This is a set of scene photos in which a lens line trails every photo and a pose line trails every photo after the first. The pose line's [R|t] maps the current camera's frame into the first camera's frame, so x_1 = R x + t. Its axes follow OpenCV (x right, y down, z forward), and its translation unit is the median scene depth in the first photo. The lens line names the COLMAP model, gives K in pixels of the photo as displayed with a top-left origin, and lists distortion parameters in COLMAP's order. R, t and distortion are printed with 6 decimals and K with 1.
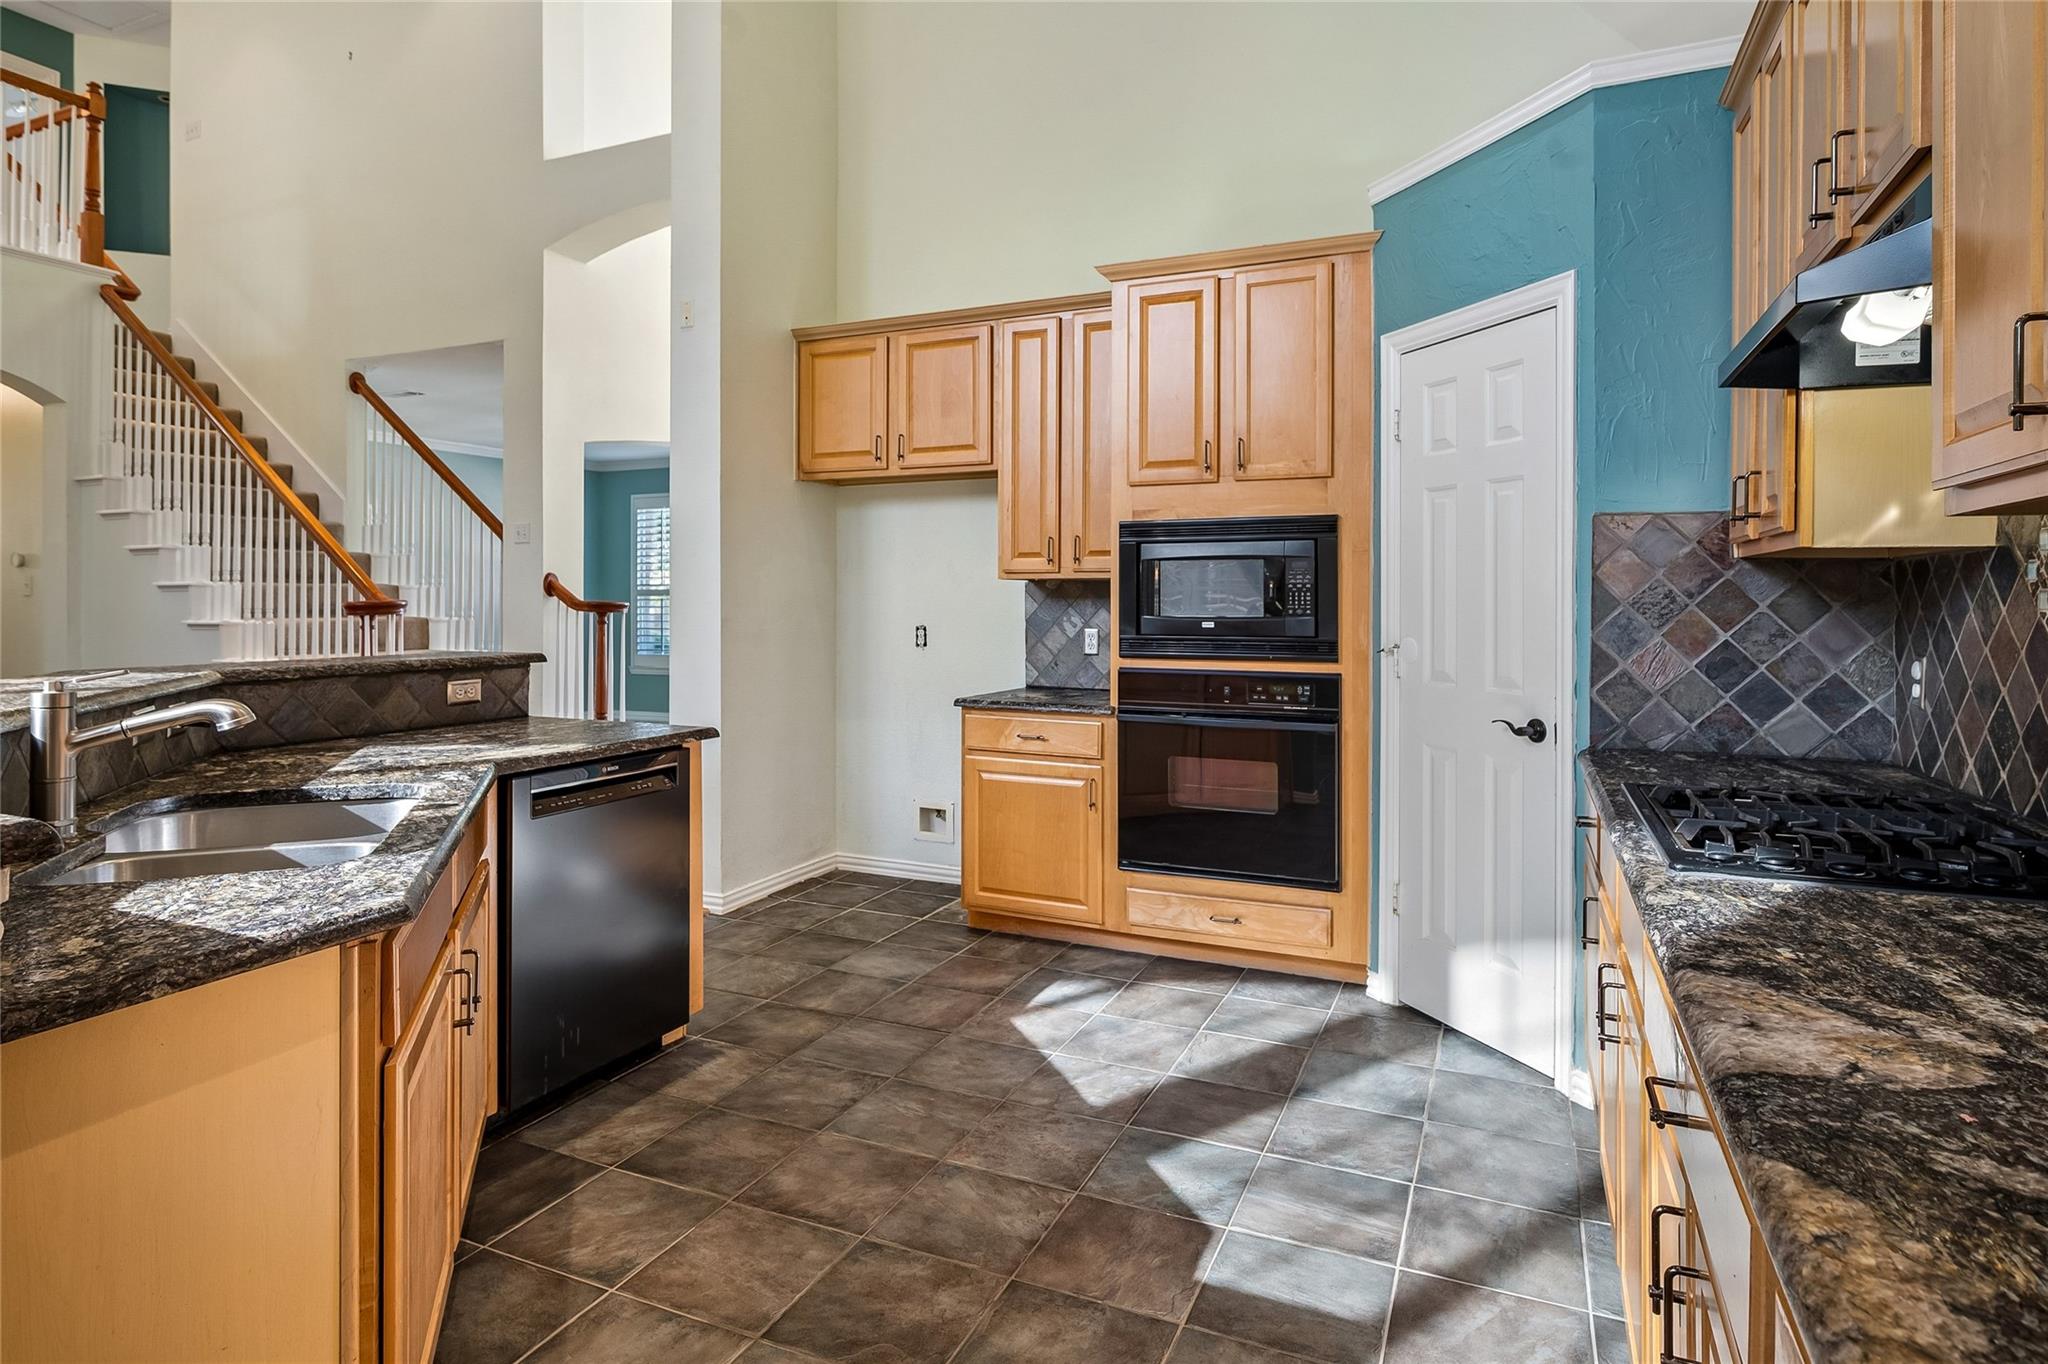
lens RADIAL K [[1074.9, 0, 1053.1], [0, 1074.9, 589.3], [0, 0, 1]] dist [-0.006469, 0.003714]
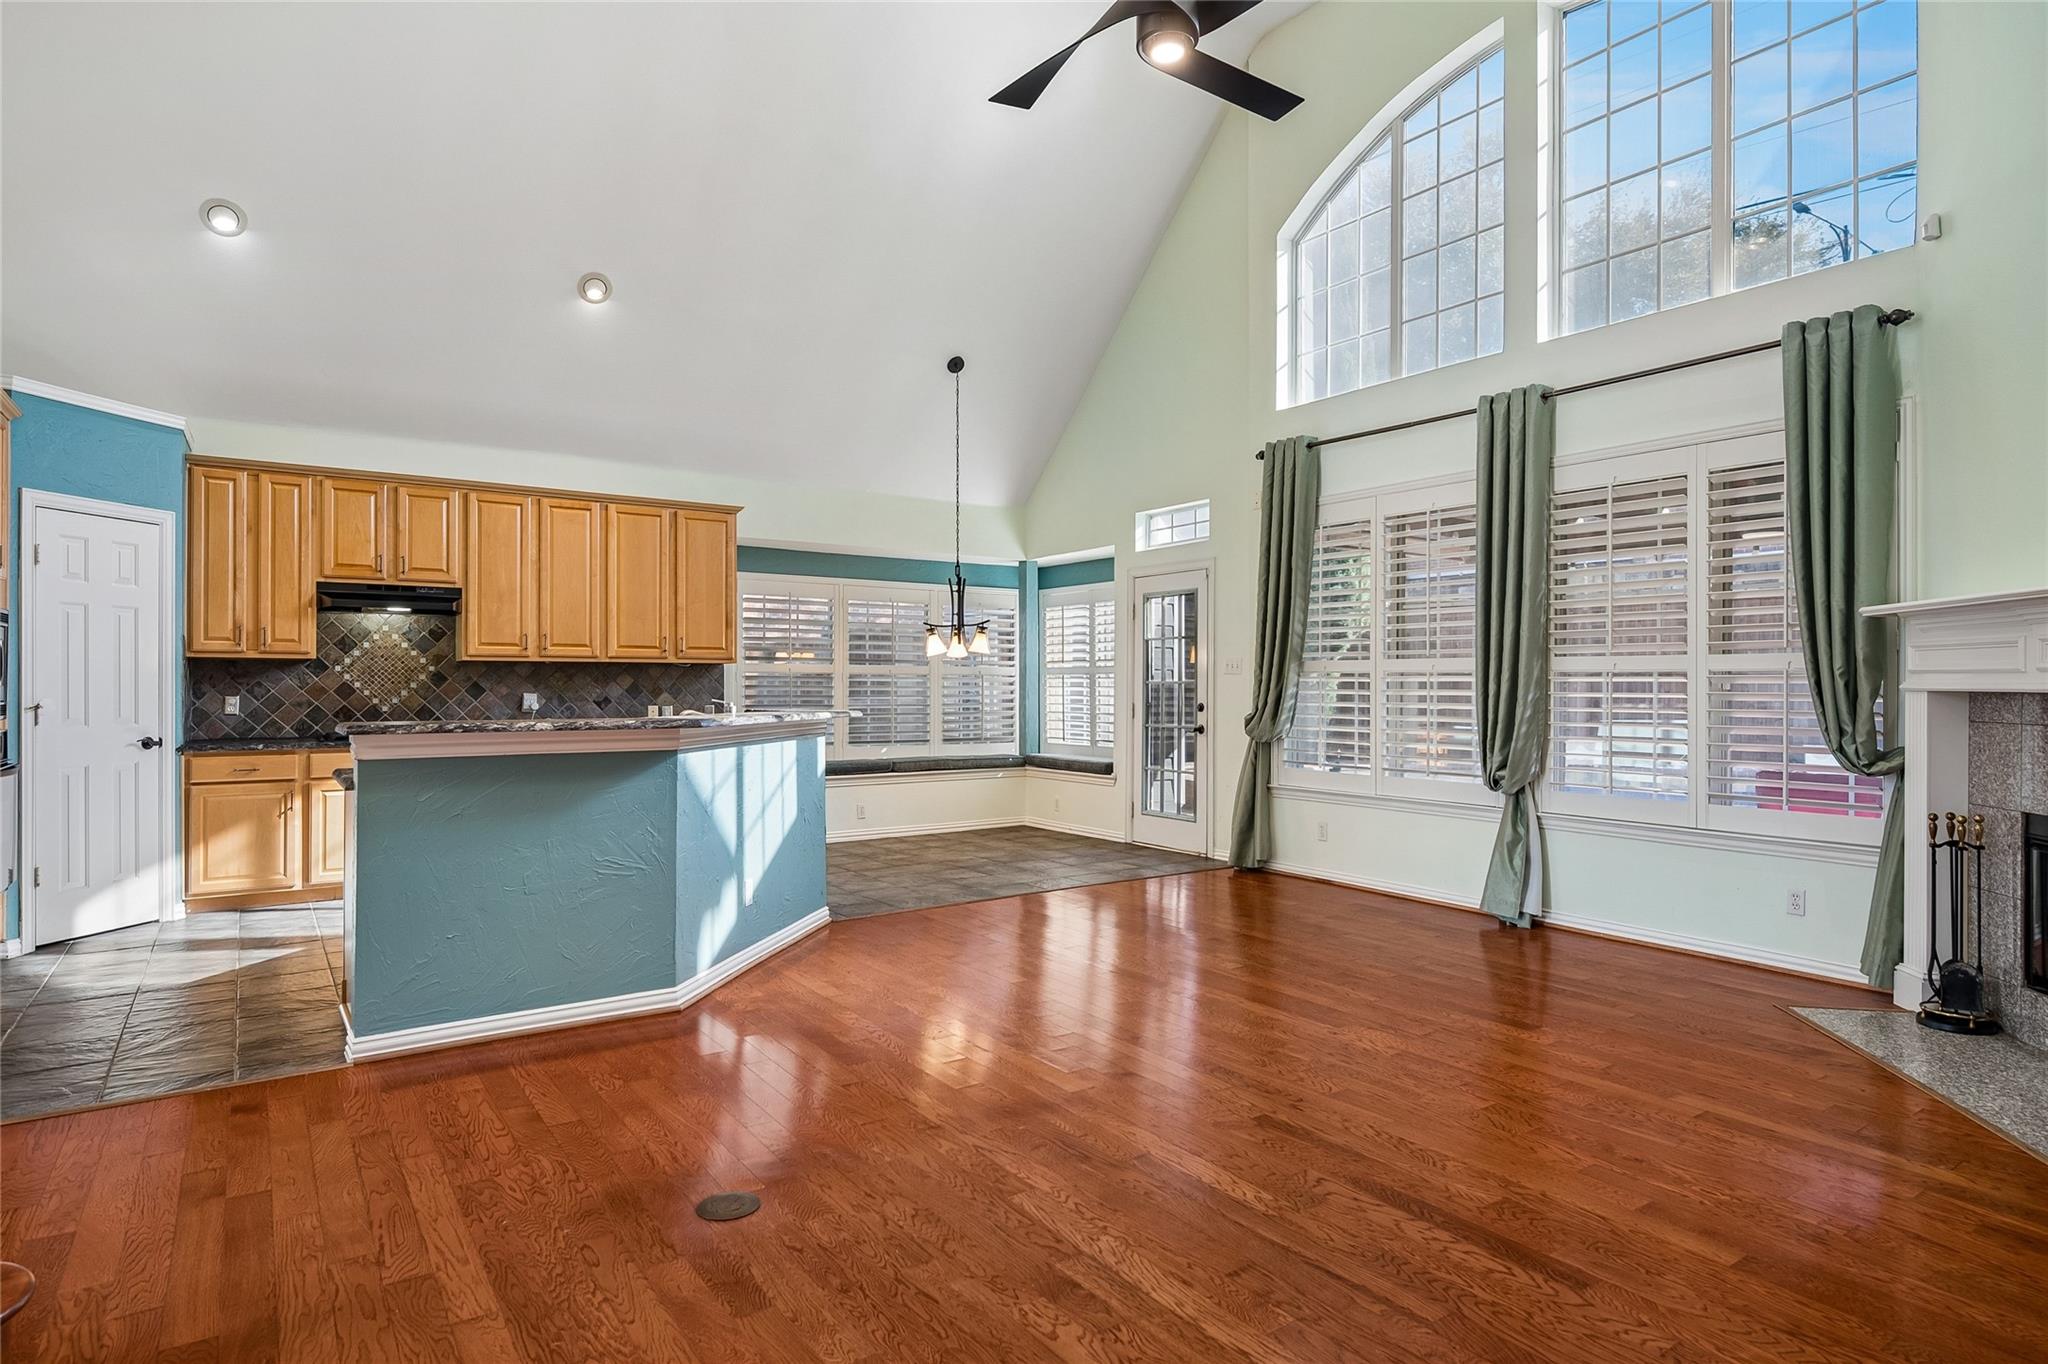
lens RADIAL K [[1123.0, 0, 1021.0], [0, 1123.0, 678.3], [0, 0, 1]] dist [-0.007713, 0.004026]
pose [[-0.836344, 0.000648, 0.548204, -2.080820], [-0.007667, 0.999888, -0.012880, 0.031626], [-0.548151, -0.014975, -0.836246, 1.952115]]
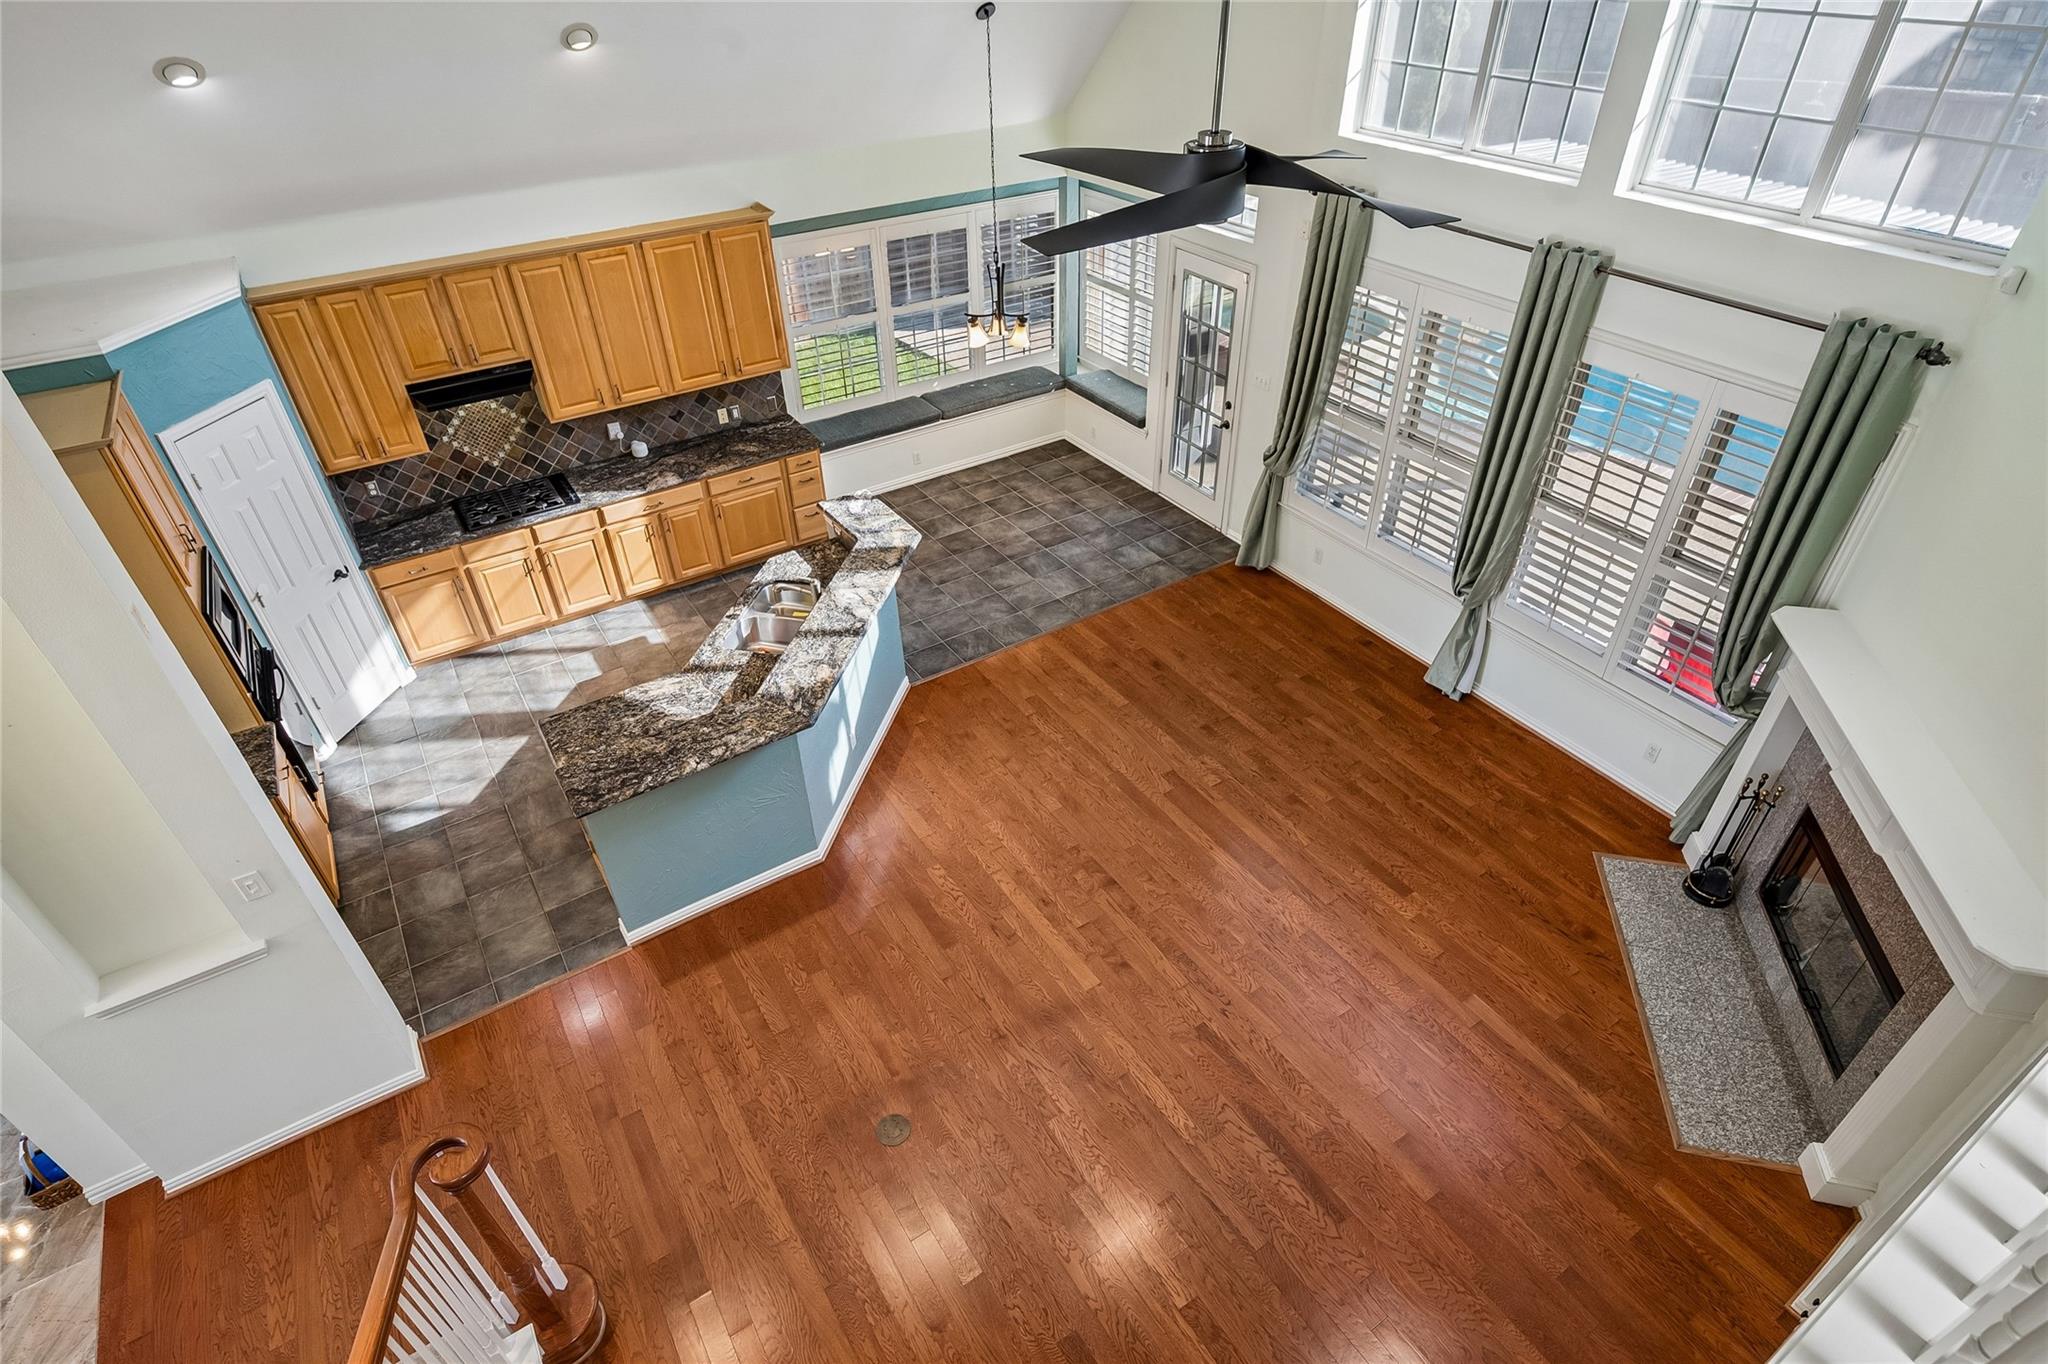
lens RADIAL K [[1074.9, 0, 1021.5], [0, 1074.9, 689.7], [0, 0, 1]] dist [-0.006469, 0.003714]
pose [[-0.817265, -0.338256, 0.466541, -2.059441], [0.012933, 0.798629, 0.601685, -1.122111], [-0.576116, 0.497770, -0.648317, 1.910236]]
